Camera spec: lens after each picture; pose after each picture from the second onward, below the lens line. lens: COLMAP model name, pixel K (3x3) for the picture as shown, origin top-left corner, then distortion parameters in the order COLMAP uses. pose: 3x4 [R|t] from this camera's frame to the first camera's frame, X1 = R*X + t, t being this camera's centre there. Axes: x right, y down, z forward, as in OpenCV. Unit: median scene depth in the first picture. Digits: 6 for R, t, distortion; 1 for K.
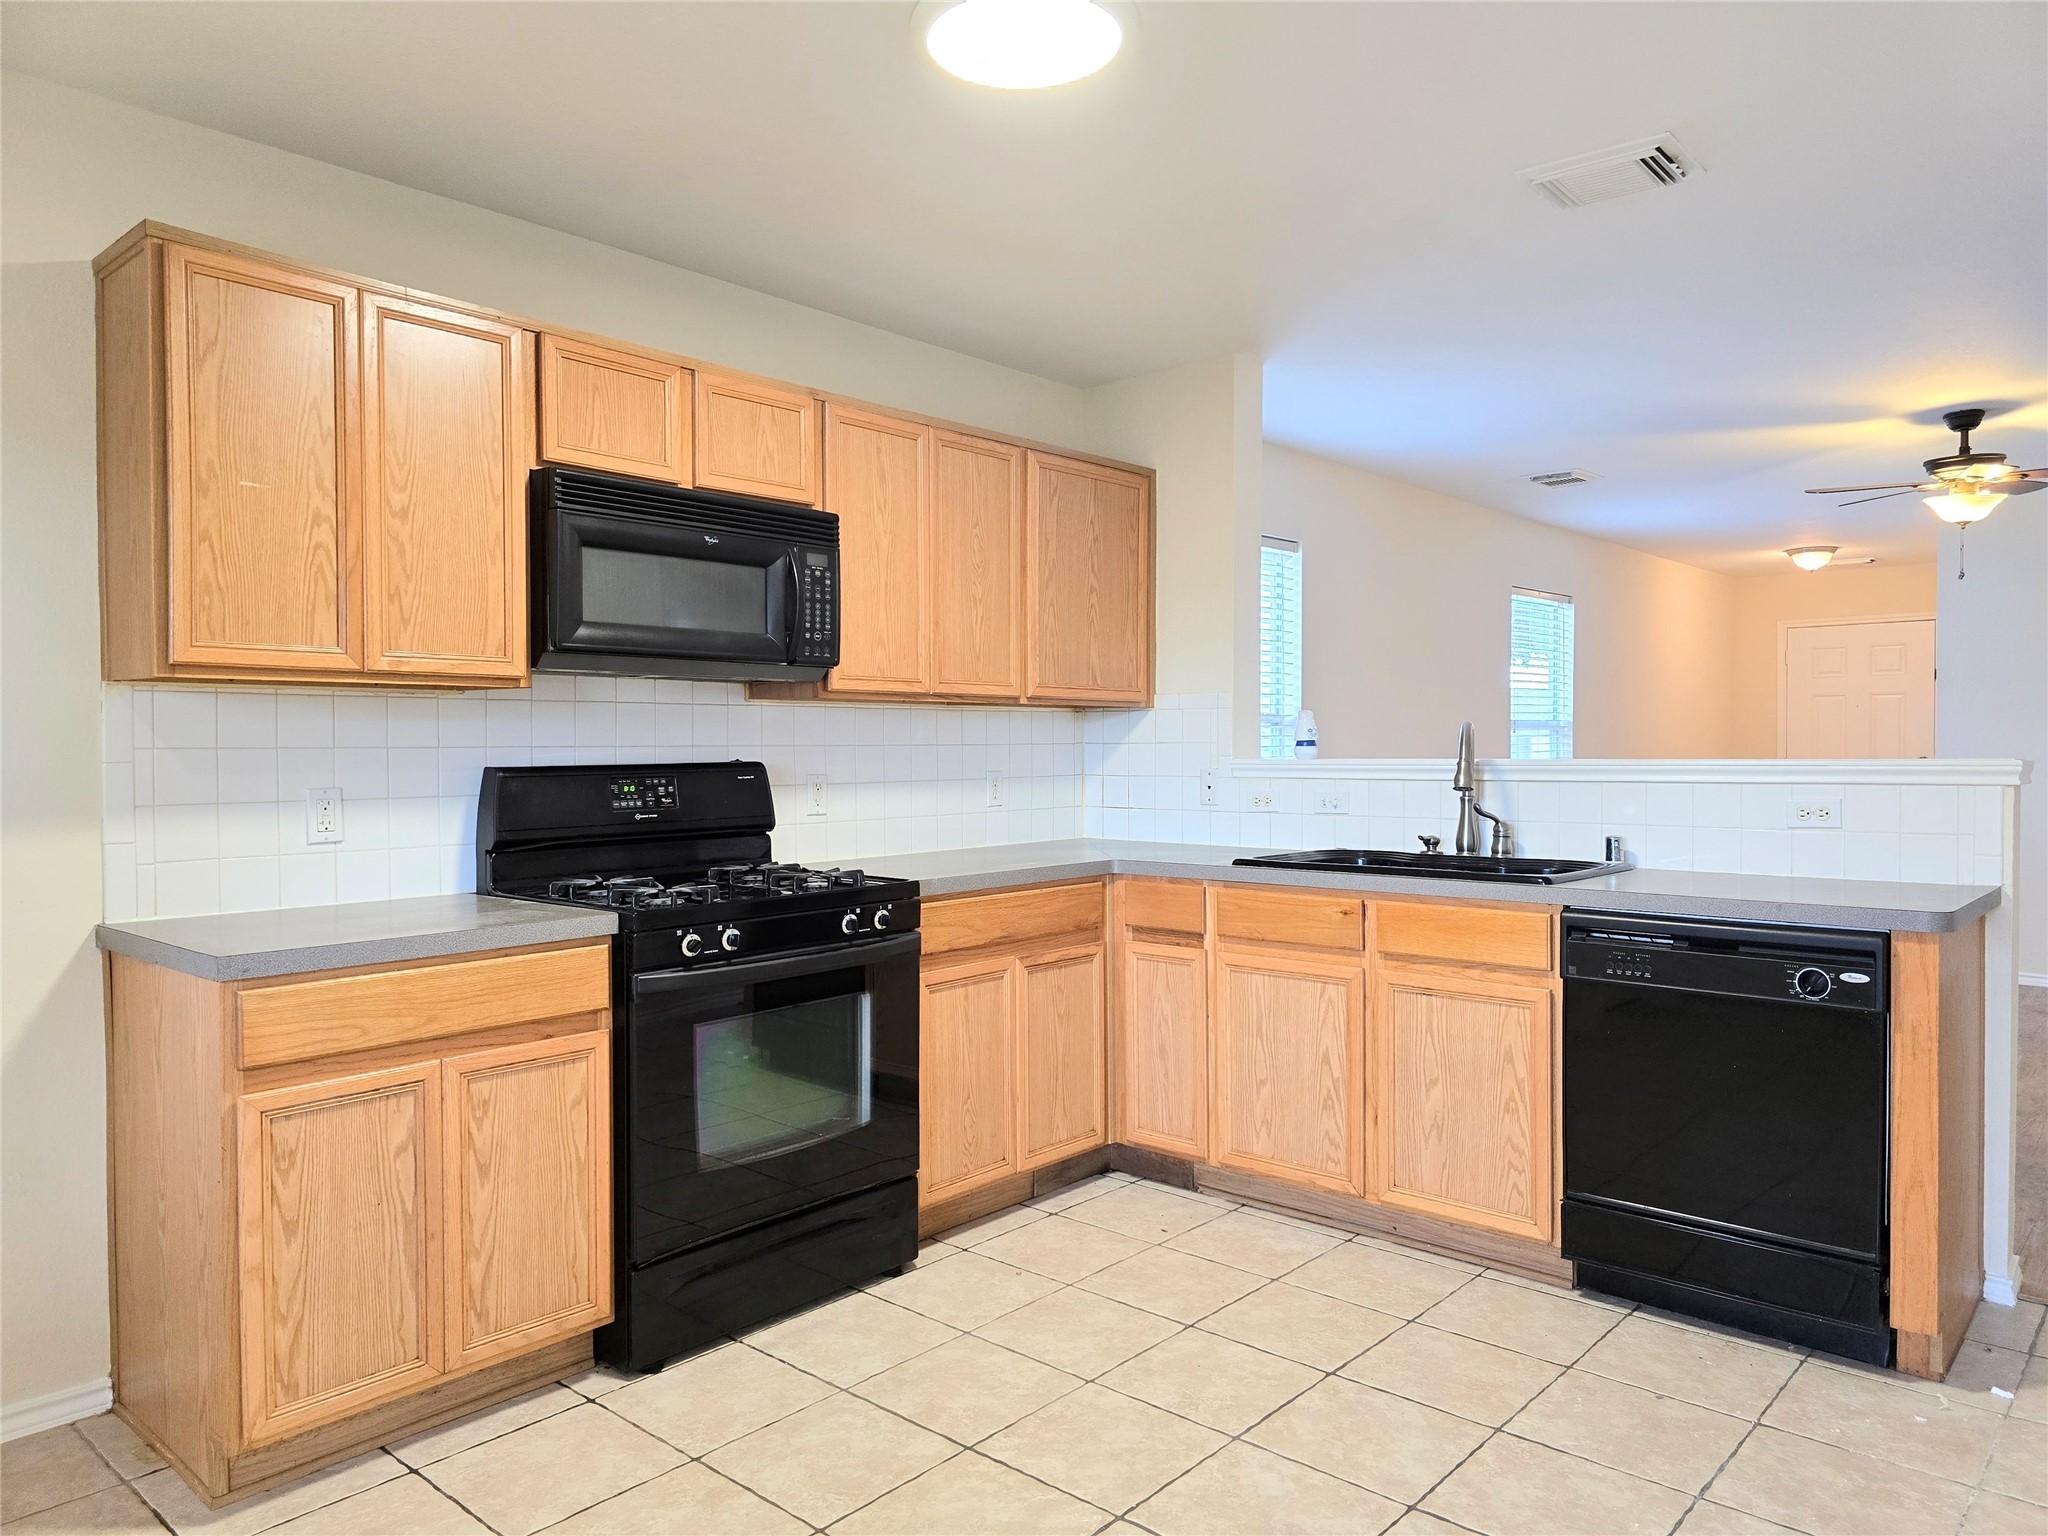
lens RADIAL K [[1373.7, 0, 1029.7], [0, 1373.7, 767.0], [0, 0, 1]] dist [0.089796, -0.096391]
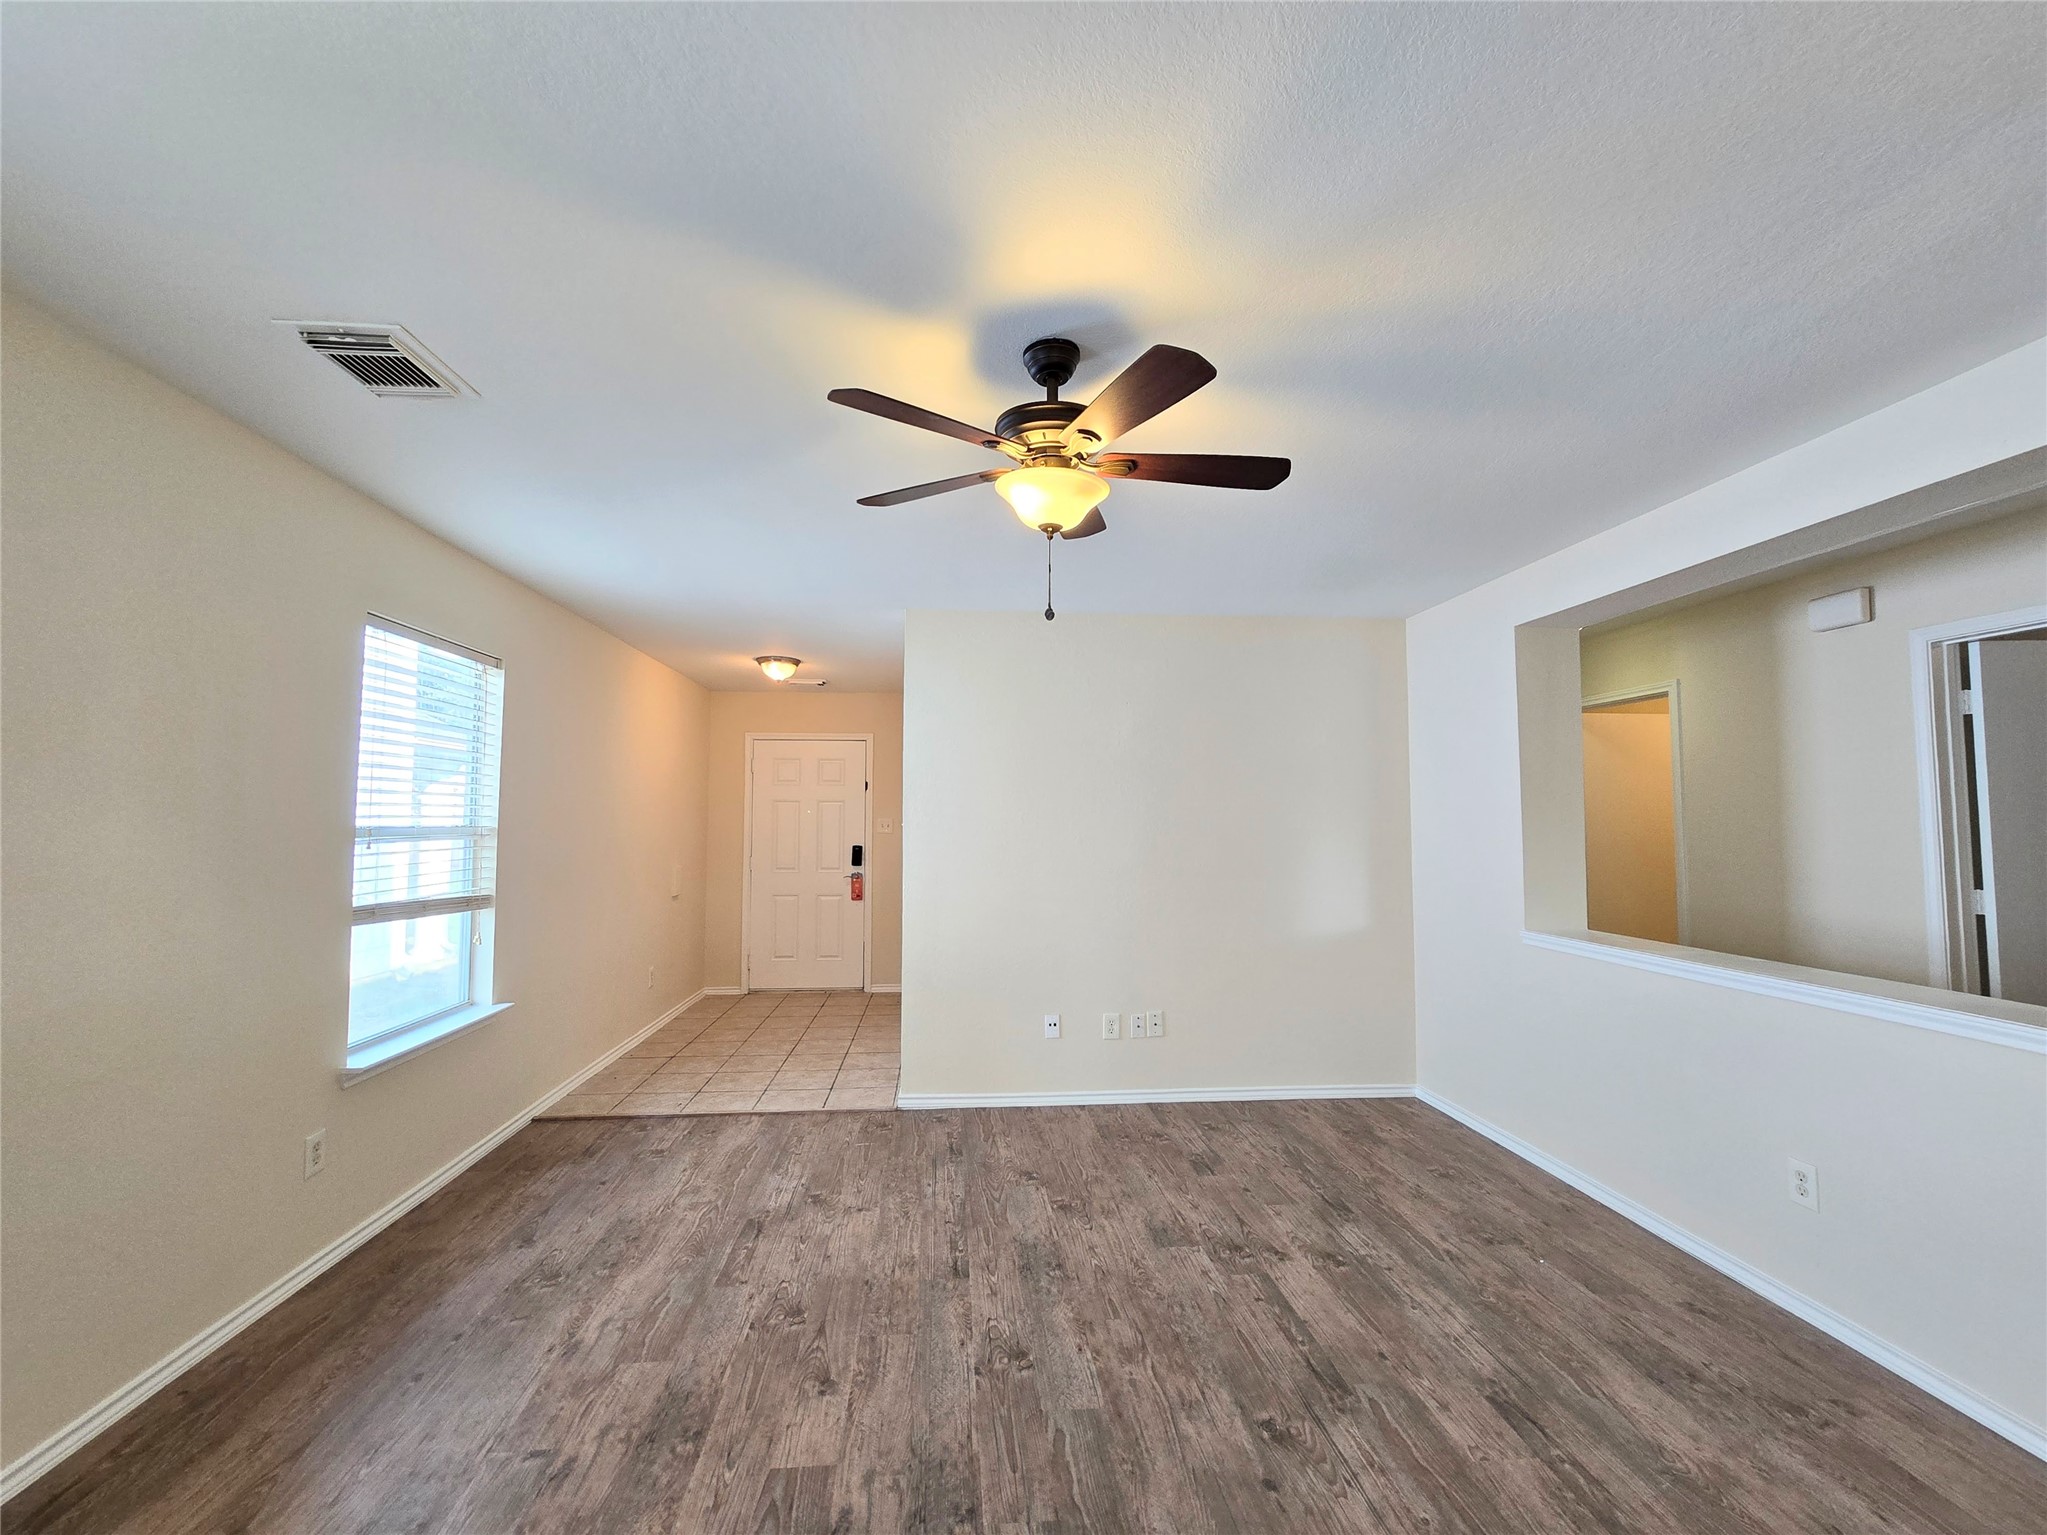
lens RADIAL K [[848.6, 0, 1015.5], [0, 848.6, 768.1], [0, 0, 1]] dist [-0.001776, 0.000072]
pose [[0.690002, 0.055741, 0.721658, 0.629369], [0.005291, 0.996615, -0.082037, -0.064313], [-0.723788, 0.060424, 0.687371, 1.214410]]
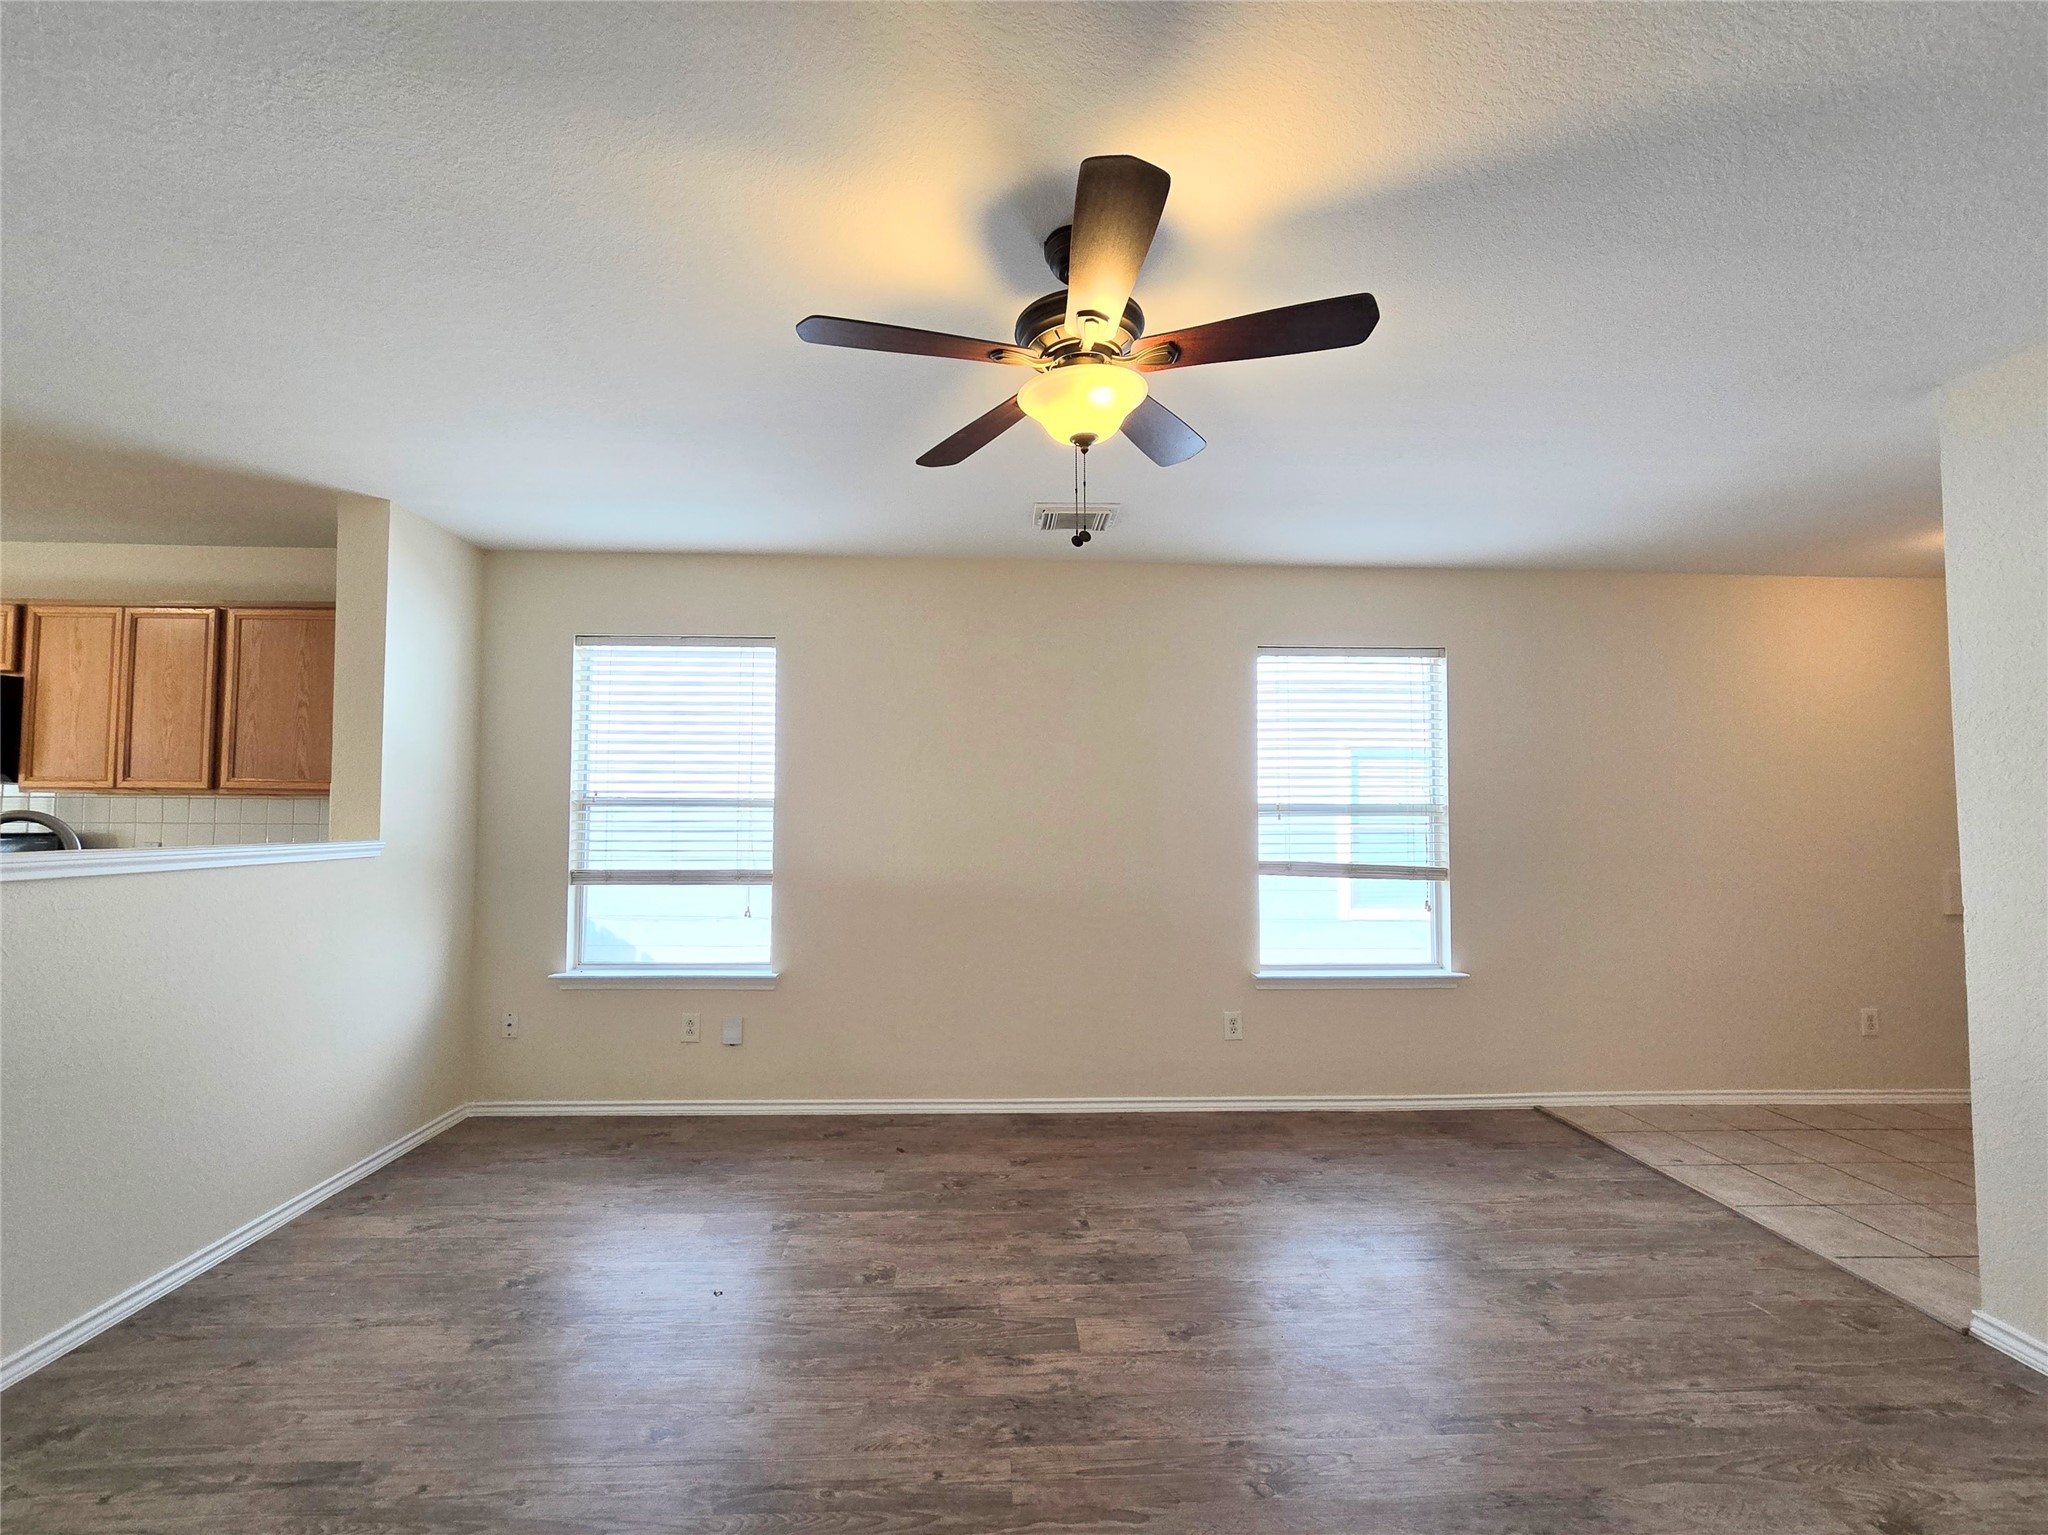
lens RADIAL K [[854.9, 0, 1014.1], [0, 854.9, 774.4], [0, 0, 1]] dist [-0.002499, 0.000990]
pose [[0.689923, -0.023218, -0.723510, 1.404235], [-0.023333, 0.998253, -0.054284, -0.046463], [0.723506, 0.054333, 0.688176, 1.215107]]
